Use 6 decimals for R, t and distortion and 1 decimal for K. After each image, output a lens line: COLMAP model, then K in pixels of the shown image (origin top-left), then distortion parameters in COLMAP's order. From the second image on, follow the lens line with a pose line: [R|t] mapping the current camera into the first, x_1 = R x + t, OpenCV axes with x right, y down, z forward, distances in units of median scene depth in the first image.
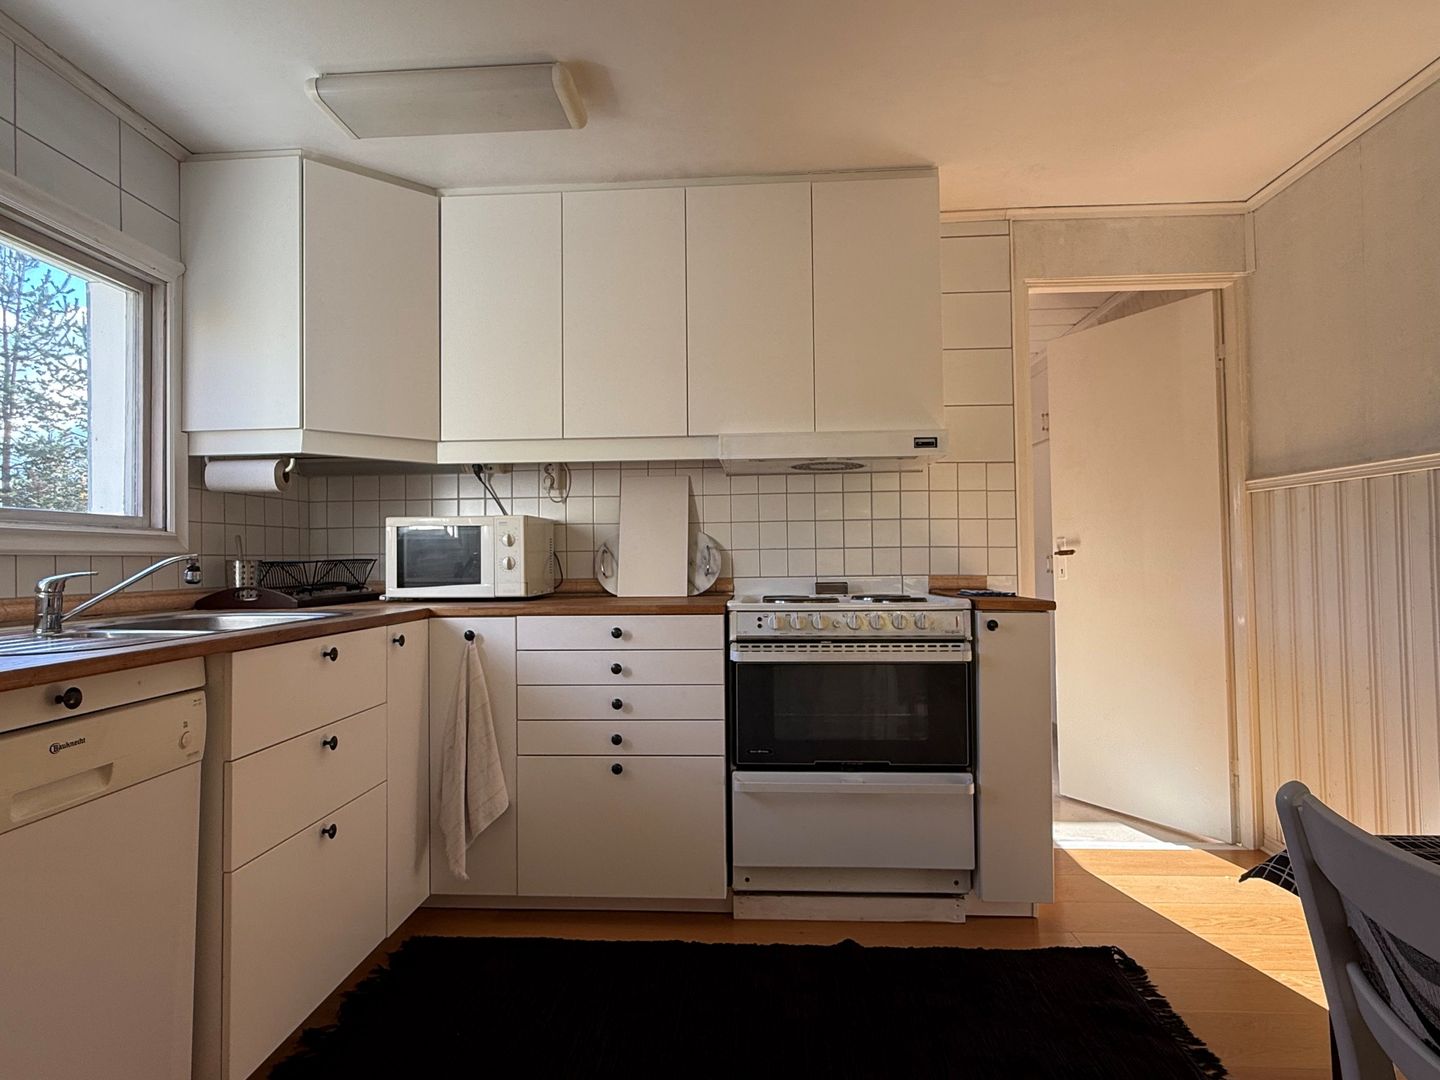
lens RADIAL K [[791.7, 0, 713.7], [0, 791.7, 534.8], [0, 0, 1]] dist [-0.001015, -0.000333]
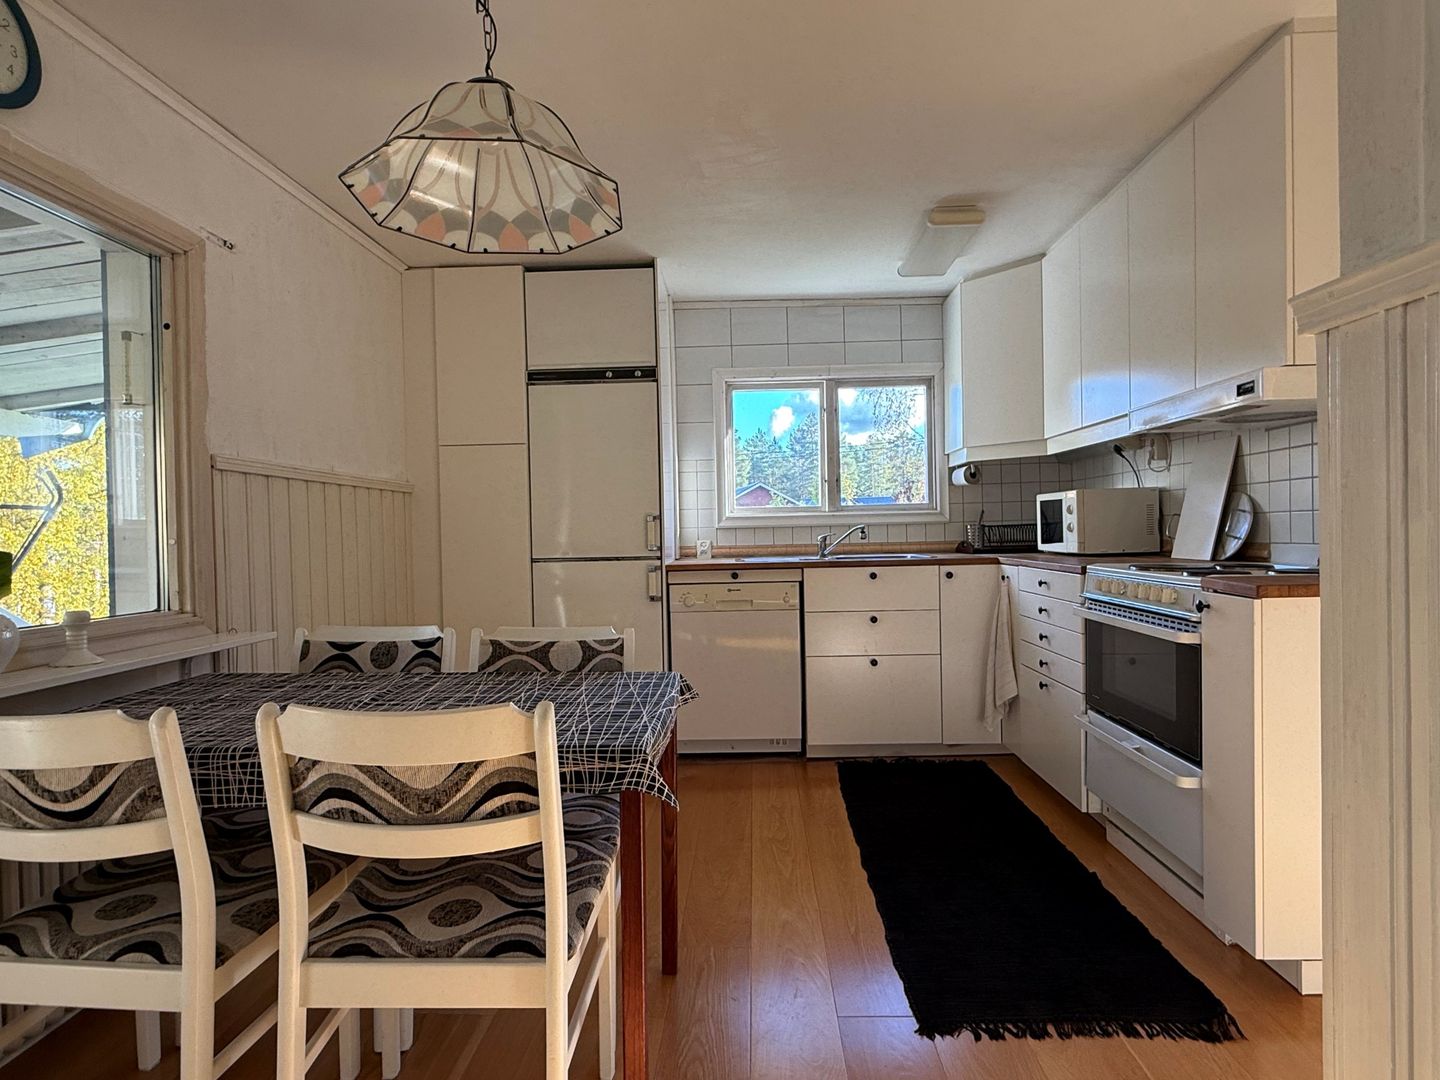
lens RADIAL K [[791.7, 0, 713.7], [0, 791.7, 534.8], [0, 0, 1]] dist [-0.001015, -0.000333]
pose [[0.012827, 0.017549, -0.999764, 1.171448], [0.056507, 0.998235, 0.018247, -0.009546], [0.998320, -0.056728, 0.011813, 0.445344]]
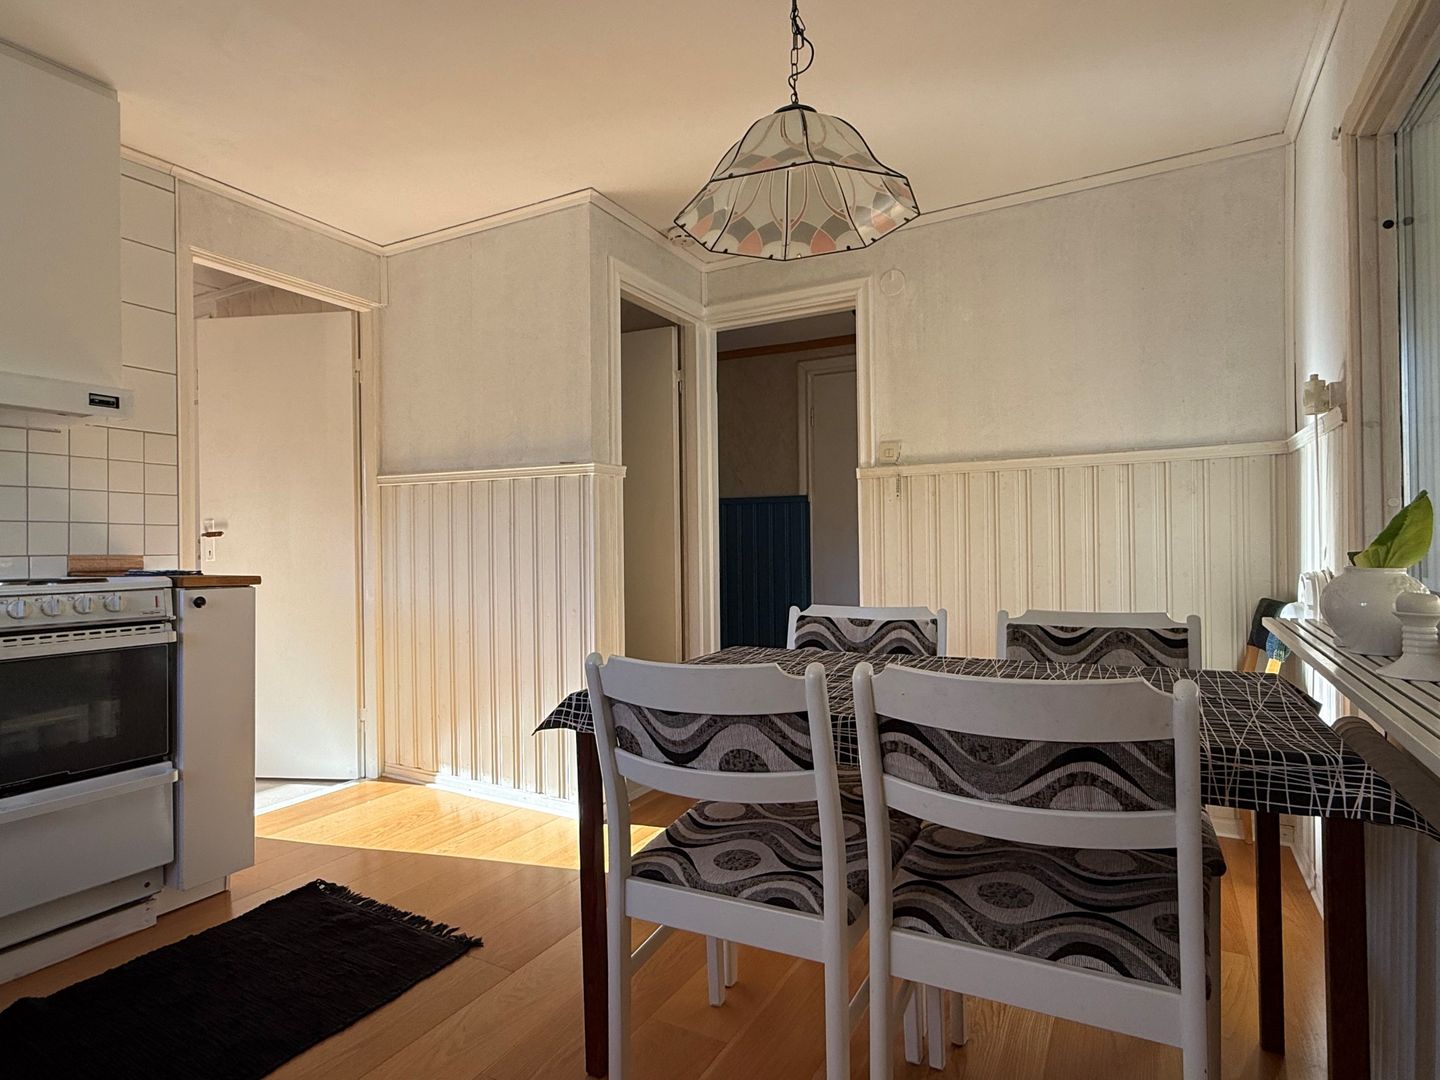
lens RADIAL K [[777.6, 0, 720.0], [0, 777.6, 540.0], [0, 0, 1]] dist [0.002085, 0.000061]
pose [[0.428669, 0.010412, 0.903402, -0.228554], [-0.021359, 0.999771, -0.001388, 0.025013], [-0.903209, -0.018701, 0.428793, 0.016683]]
